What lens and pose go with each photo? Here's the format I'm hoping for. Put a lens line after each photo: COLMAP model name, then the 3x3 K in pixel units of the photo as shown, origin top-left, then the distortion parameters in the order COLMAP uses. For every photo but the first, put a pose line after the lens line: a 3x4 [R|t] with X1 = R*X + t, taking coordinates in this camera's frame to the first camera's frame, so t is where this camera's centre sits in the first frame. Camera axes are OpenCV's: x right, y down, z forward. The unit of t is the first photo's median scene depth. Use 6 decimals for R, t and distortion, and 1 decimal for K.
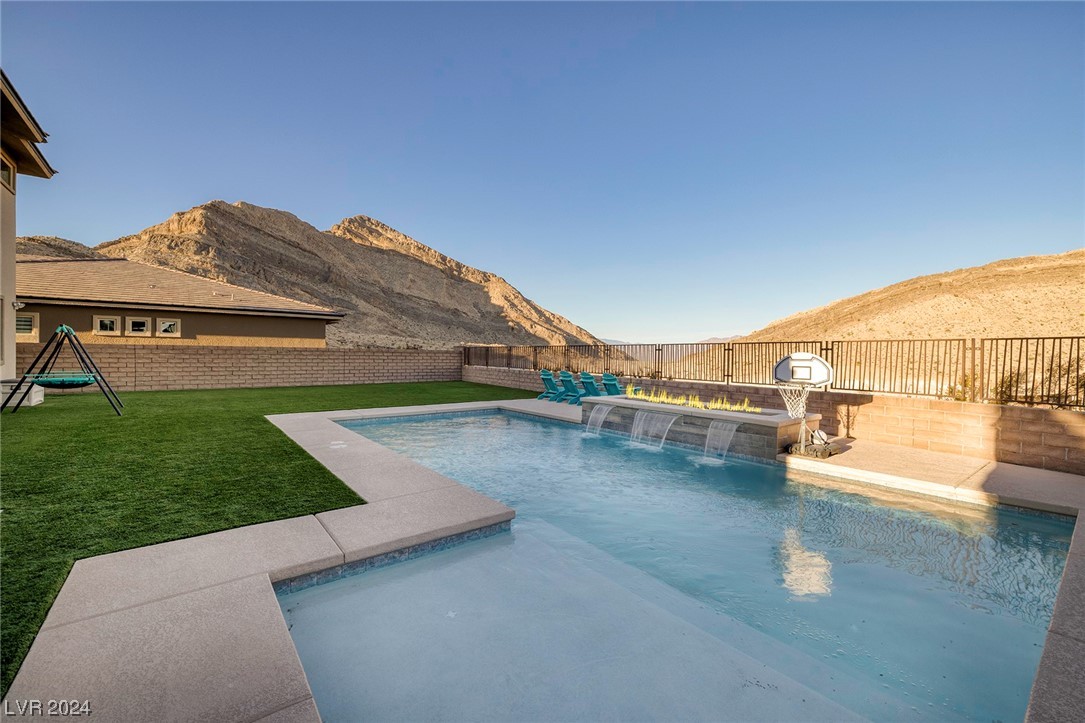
lens RADIAL K [[456.7, 0, 542.5], [0, 456.7, 361.5], [0, 0, 1]] dist [0.000209, 0.000004]
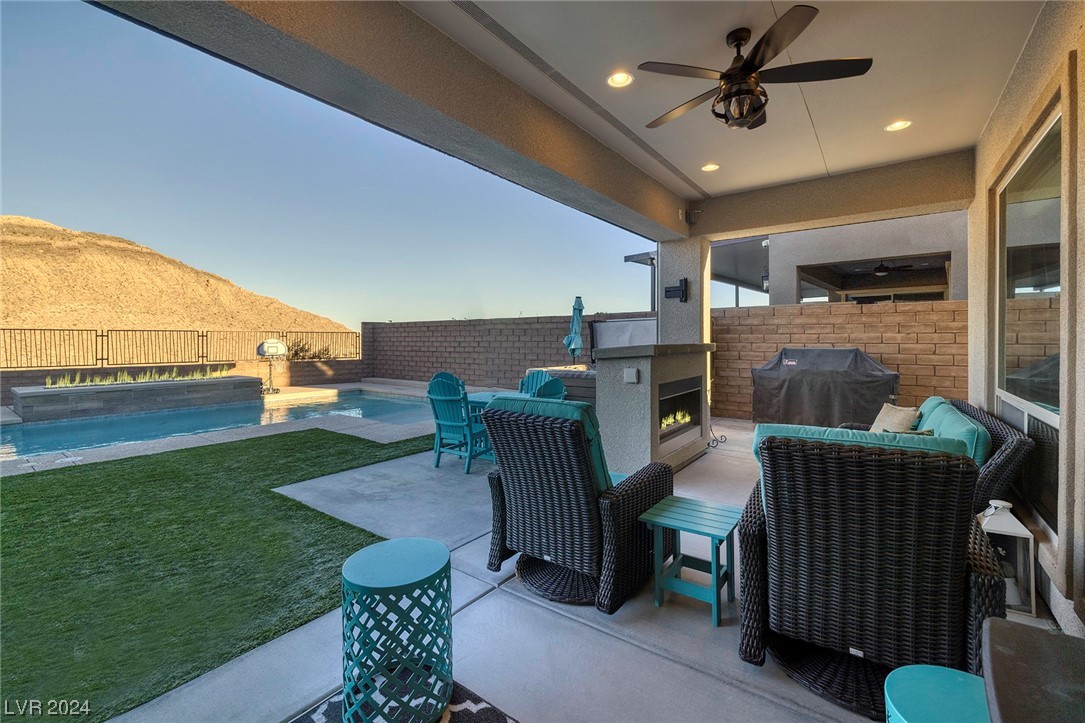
lens RADIAL K [[466.4, 0, 542.0], [0, 466.4, 344.7], [0, 0, 1]] dist [0.000004, -0.000003]
pose [[-0.270014, -0.005606, 0.962840, -0.953315], [0.019398, 0.999748, 0.011261, 0.004290], [-0.962661, 0.021718, -0.269838, 0.292514]]
